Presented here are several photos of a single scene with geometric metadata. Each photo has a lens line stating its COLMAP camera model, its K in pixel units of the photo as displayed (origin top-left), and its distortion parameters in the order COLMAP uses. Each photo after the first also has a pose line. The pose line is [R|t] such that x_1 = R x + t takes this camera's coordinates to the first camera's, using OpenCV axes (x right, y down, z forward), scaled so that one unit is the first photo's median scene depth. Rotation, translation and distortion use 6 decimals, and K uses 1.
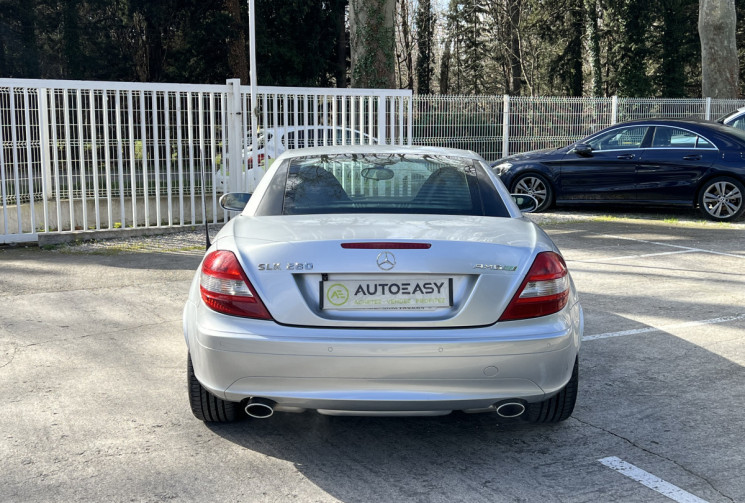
lens RADIAL K [[876.4, 0, 372.5], [0, 876.4, 251.5], [0, 0, 1]] dist [0.156925, -0.402397]
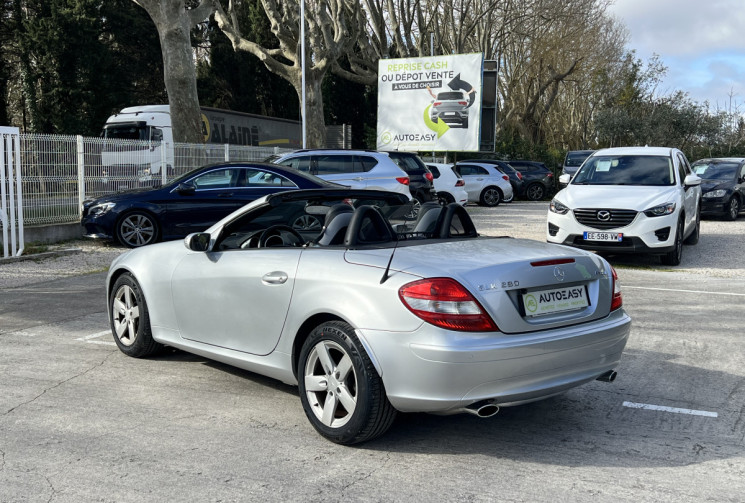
lens RADIAL K [[828.3, 0, 375.9], [0, 828.3, 258.5], [0, 0, 1]] dist [0.152062, -0.376614]
pose [[0.760090, -0.066259, 0.646431, -0.834184], [0.086704, 0.996234, 0.000165, -0.029680], [-0.644007, 0.055923, 0.762973, 0.210529]]
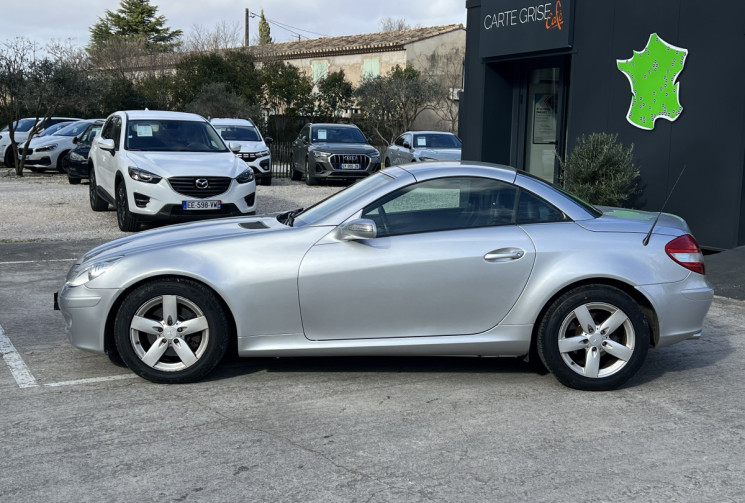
lens RADIAL K [[916.5, 0, 372.5], [0, 916.5, 251.5], [0, 0, 1]] dist [0.172672, -0.451624]
pose [[-0.040257, -0.126655, 0.991130, -1.488374], [0.123940, 0.983640, 0.130732, -0.213426], [-0.991473, 0.128104, -0.023901, 1.397317]]
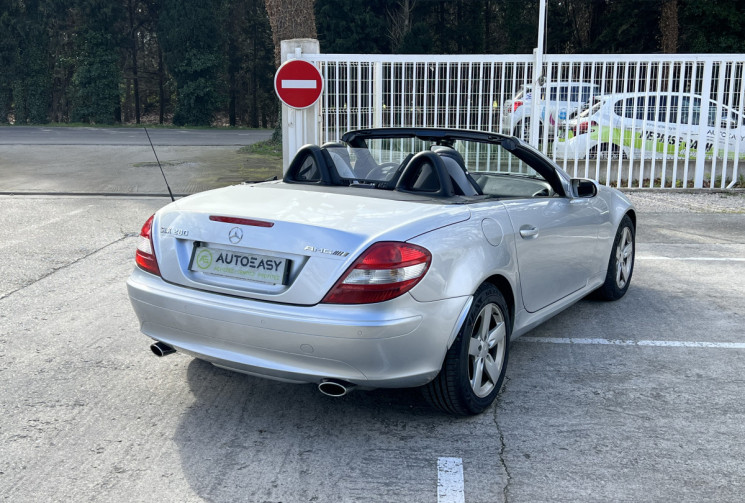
lens RADIAL K [[828.3, 0, 375.9], [0, 828.3, 258.5], [0, 0, 1]] dist [0.152062, -0.376614]
pose [[0.851925, 0.108532, -0.512294, 0.603545], [-0.077326, 0.993635, 0.081916, -0.050421], [0.517924, -0.030173, 0.854894, 0.171187]]
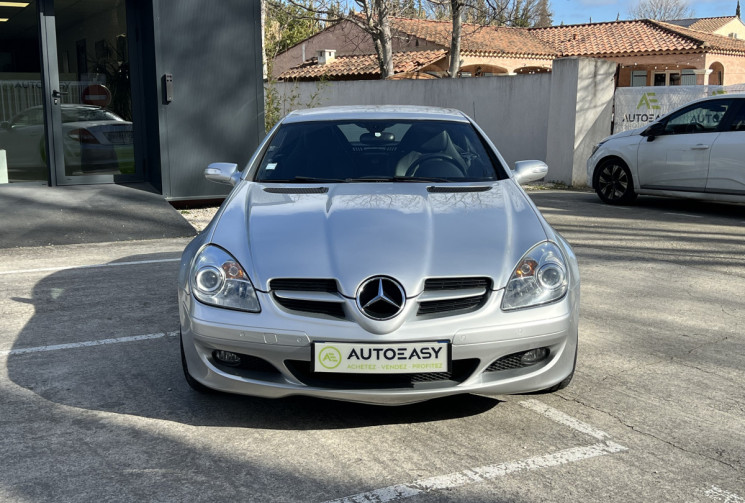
lens RADIAL K [[916.5, 0, 372.5], [0, 916.5, 251.5], [0, 0, 1]] dist [0.172672, -0.451624]
pose [[-0.999996, -0.002670, -0.000314, 0.015271], [-0.002643, 0.954981, 0.296656, -0.357889], [-0.000492, 0.296655, -0.954984, 2.654047]]
